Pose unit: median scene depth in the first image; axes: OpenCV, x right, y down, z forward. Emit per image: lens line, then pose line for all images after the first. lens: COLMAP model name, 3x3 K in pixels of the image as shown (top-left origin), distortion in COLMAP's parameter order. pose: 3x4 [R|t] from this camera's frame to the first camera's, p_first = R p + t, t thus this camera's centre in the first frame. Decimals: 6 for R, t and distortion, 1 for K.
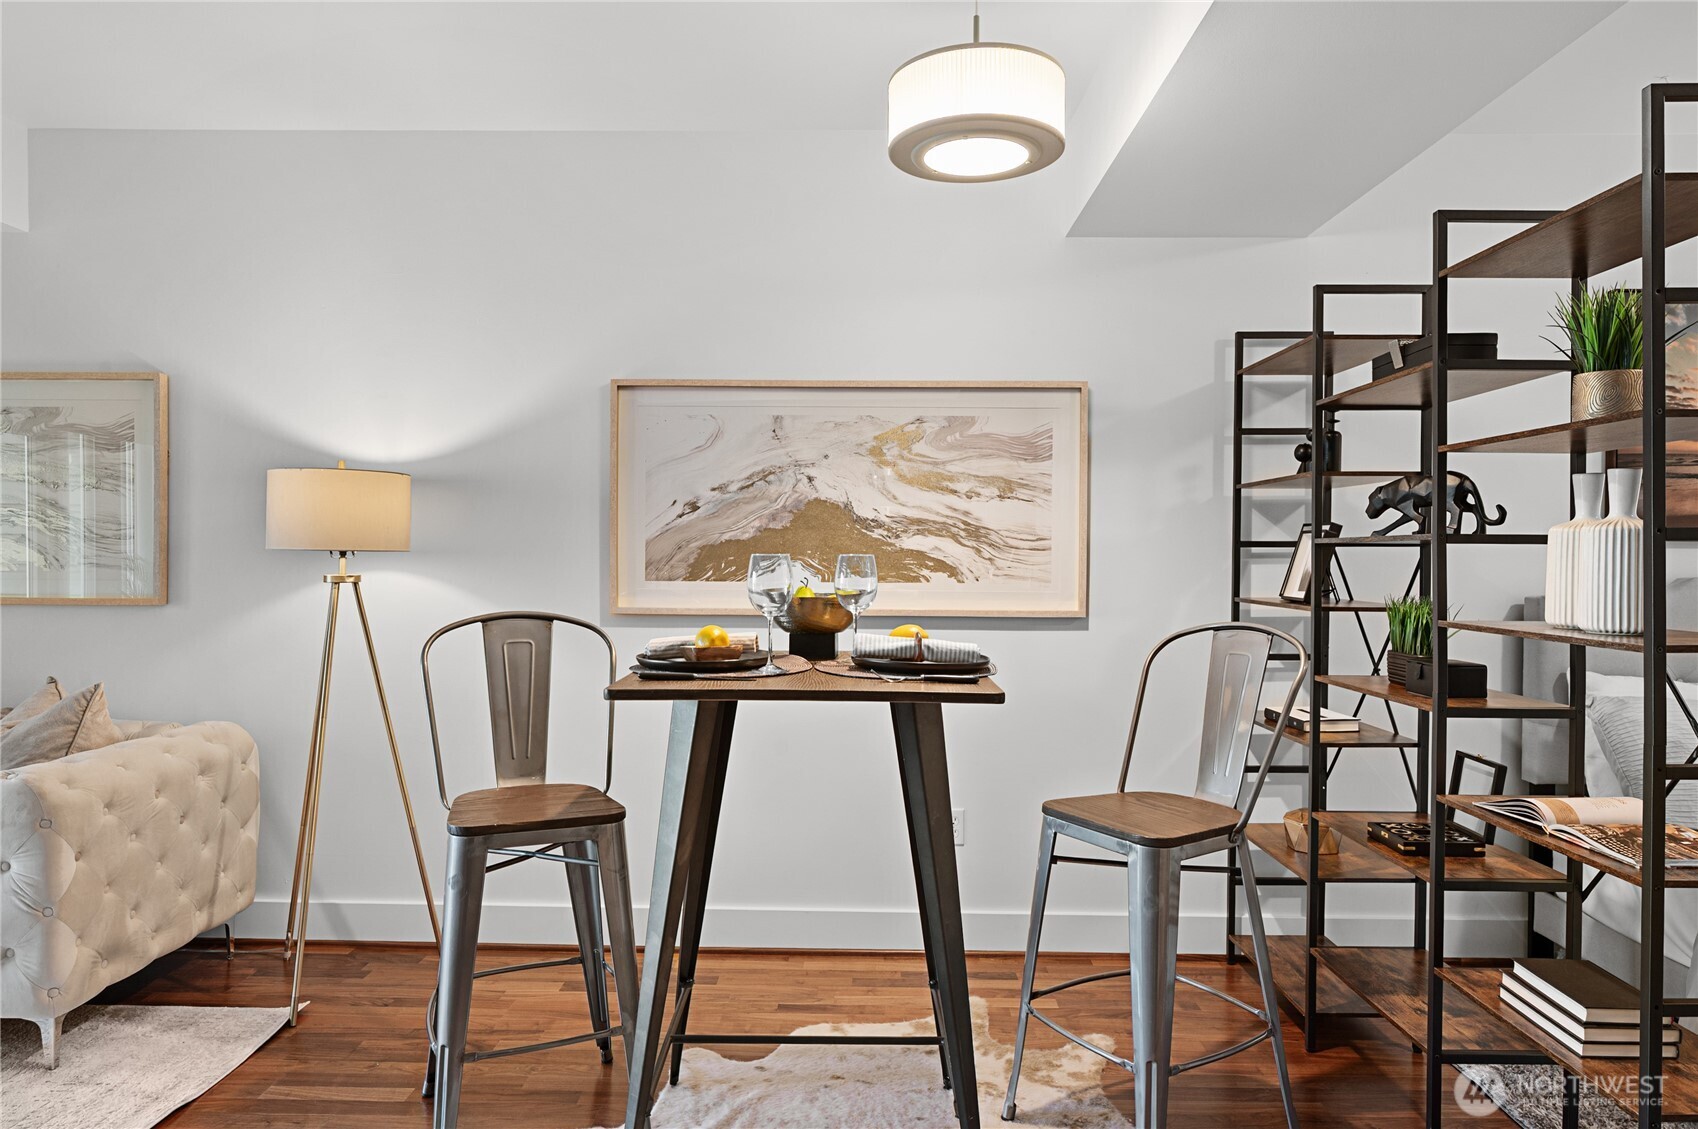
lens RADIAL K [[1052.8, 0, 849.0], [0, 1052.8, 564.5], [0, 0, 1]] dist [-0.000502, -0.002642]
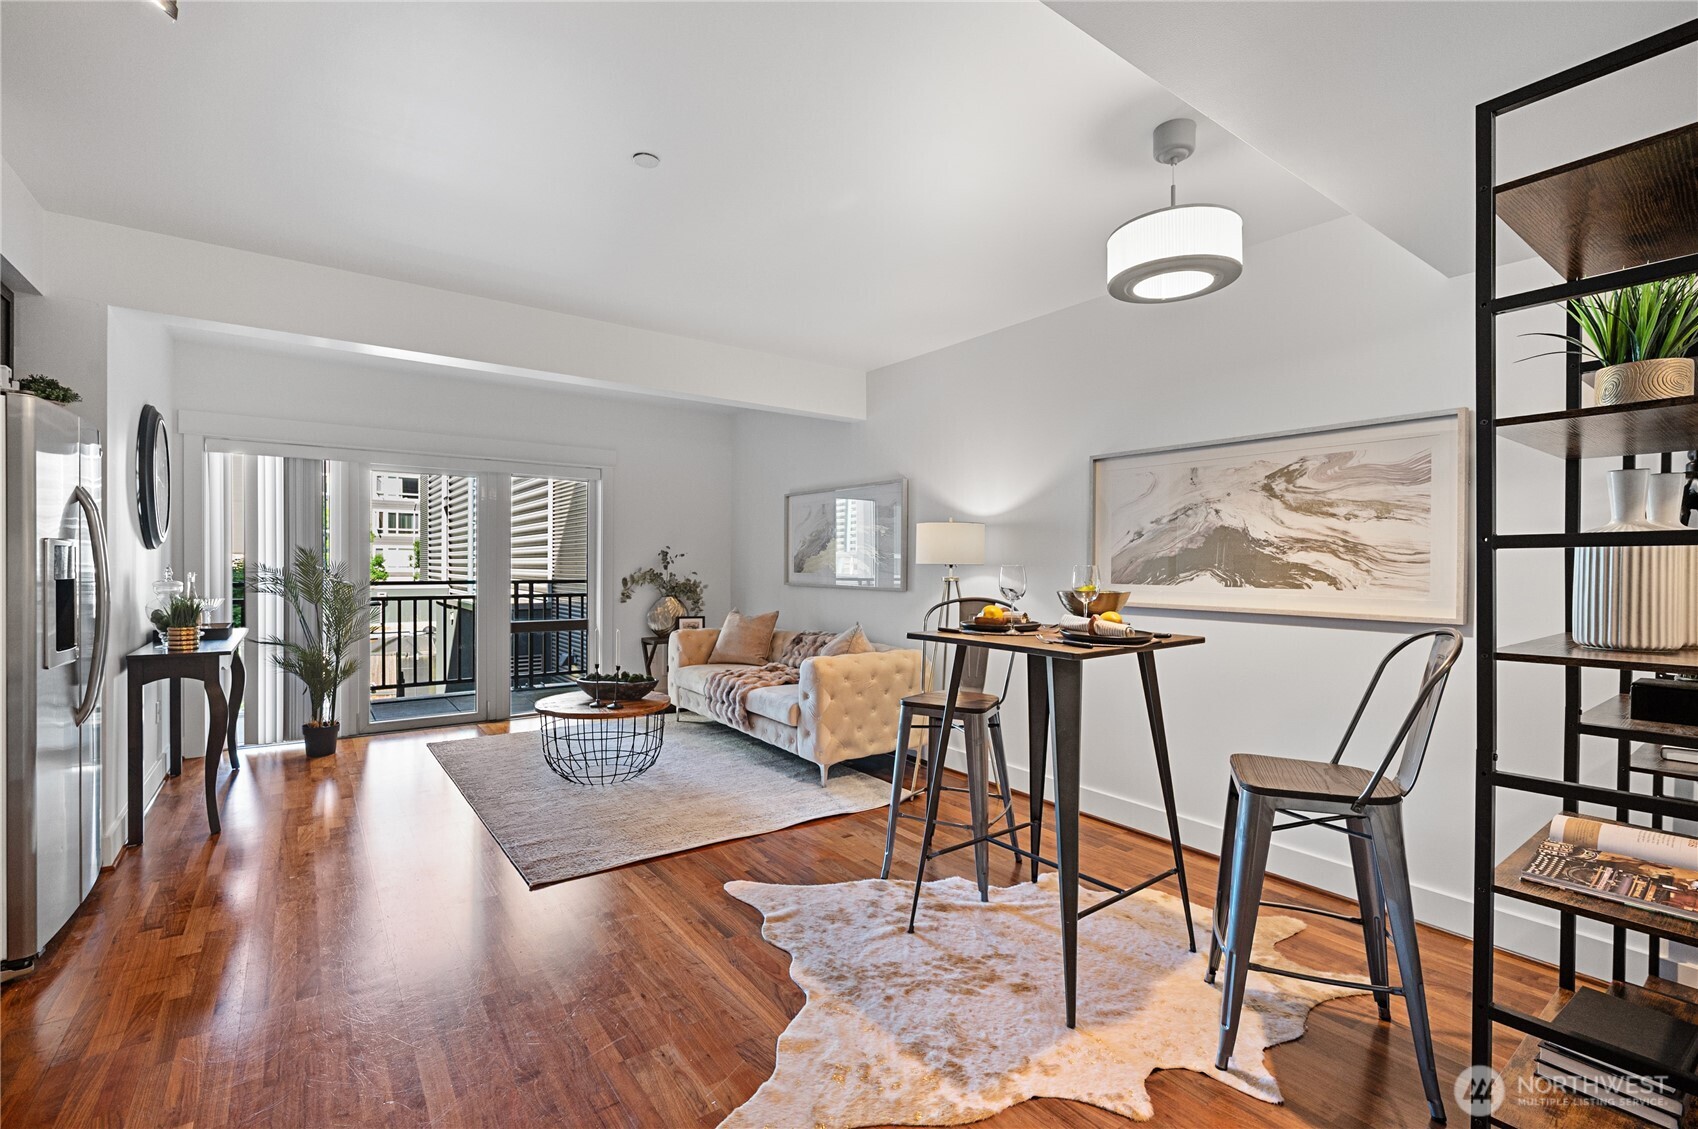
lens RADIAL K [[748.9, 0, 848.9], [0, 748.9, 572.3], [0, 0, 1]] dist [-0.000944, -0.000257]
pose [[0.602976, 0.006196, -0.797735, 0.454072], [-0.009553, 0.999954, 0.000545, 0.001765], [0.797702, 0.007292, 0.603008, 0.031490]]
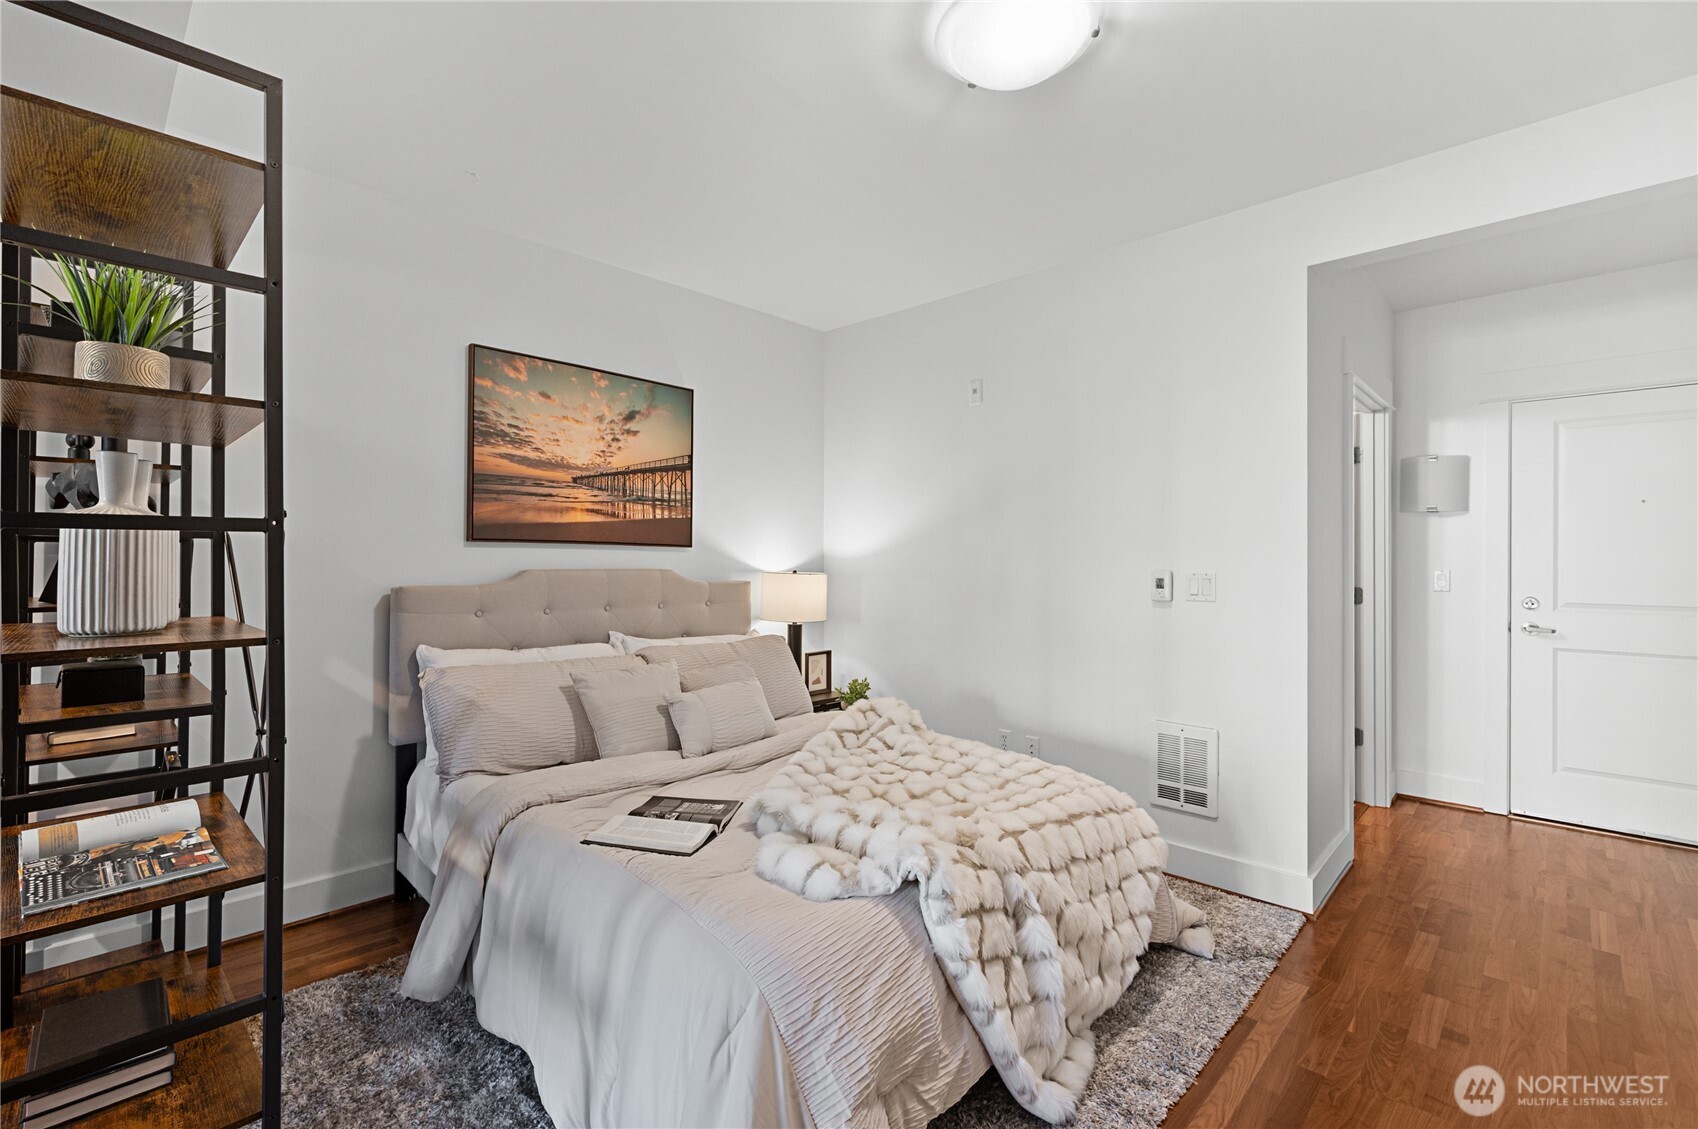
lens RADIAL K [[747.2, 0, 852.0], [0, 747.2, 557.1], [0, 0, 1]] dist [0.002257, 0.000202]
pose [[0.681307, 0.000828, 0.731997, 0.375126], [0.002905, 0.999988, -0.003835, 0.001383], [-0.731992, 0.004739, 0.681297, 0.048644]]
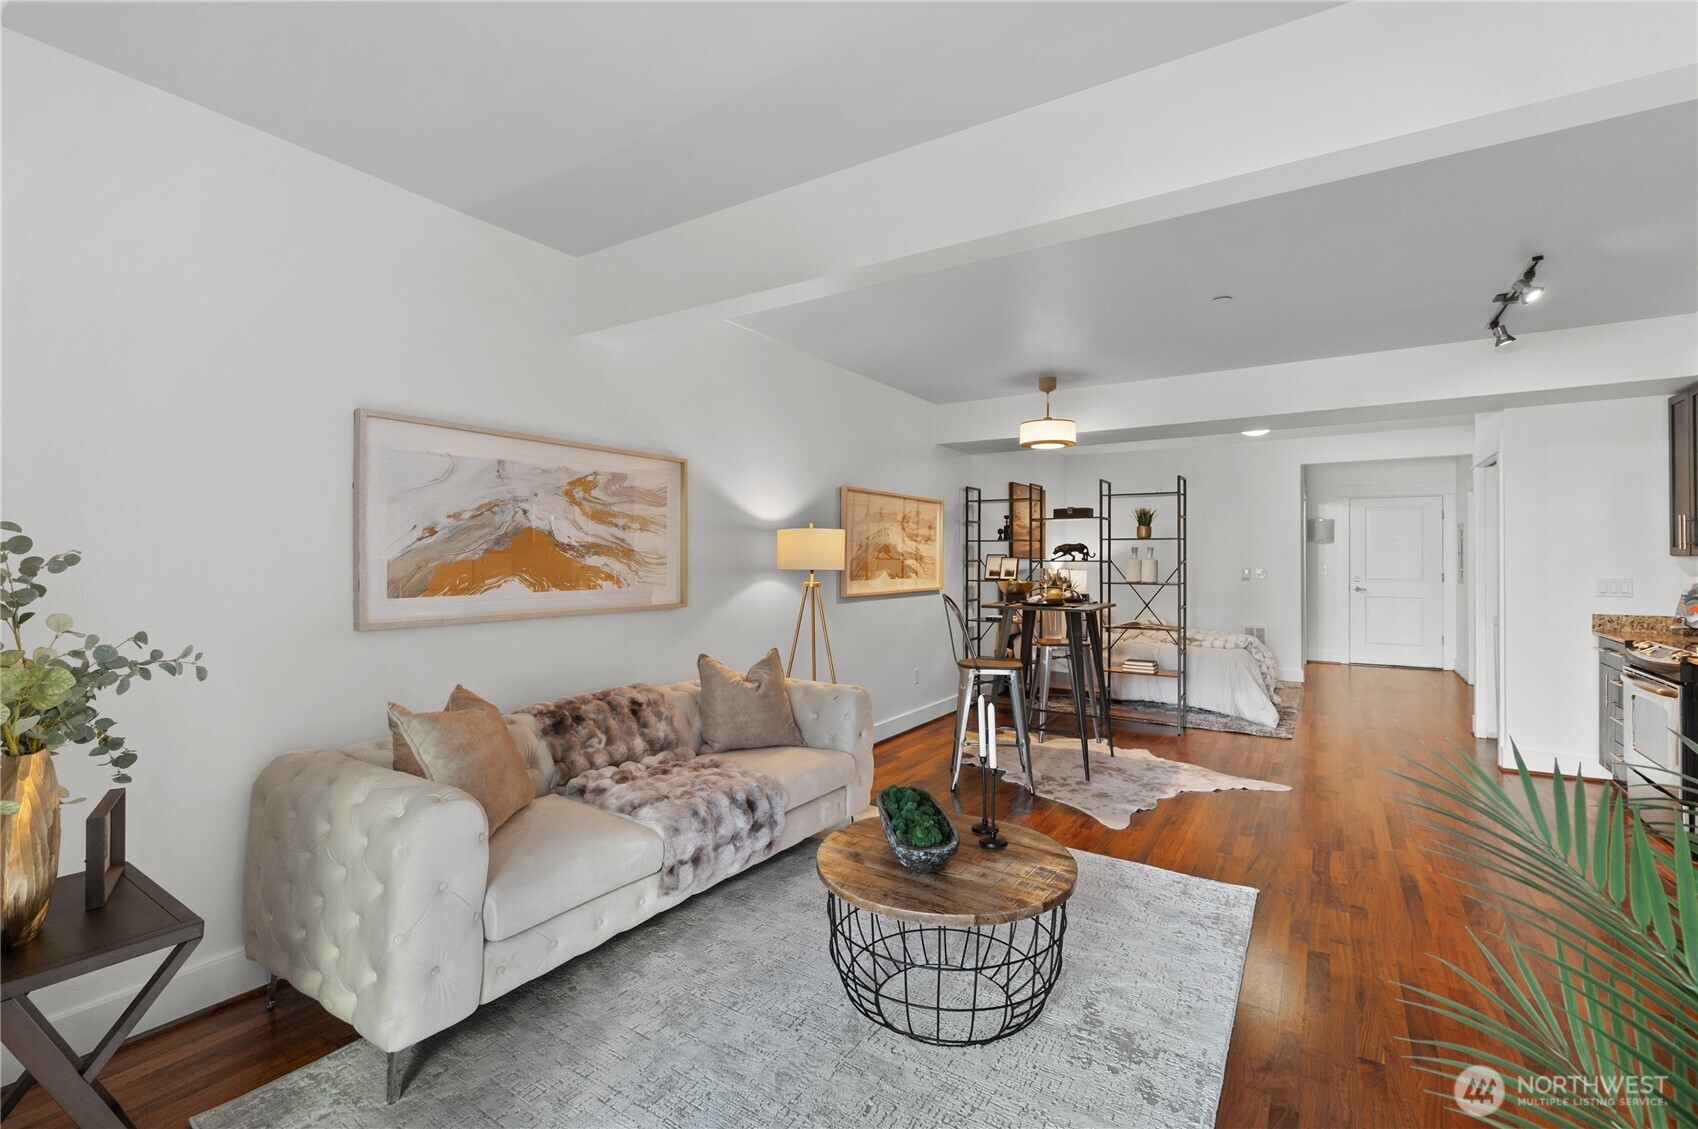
lens RADIAL K [[753.1, 0, 849.0], [0, 753.1, 564.5], [0, 0, 1]] dist [0.001184, -0.000422]
pose [[0.529793, -0.014086, 0.848010, -0.605045], [0.013374, 0.999877, 0.008253, -0.019600], [-0.848021, 0.006969, 0.529916, 0.186679]]
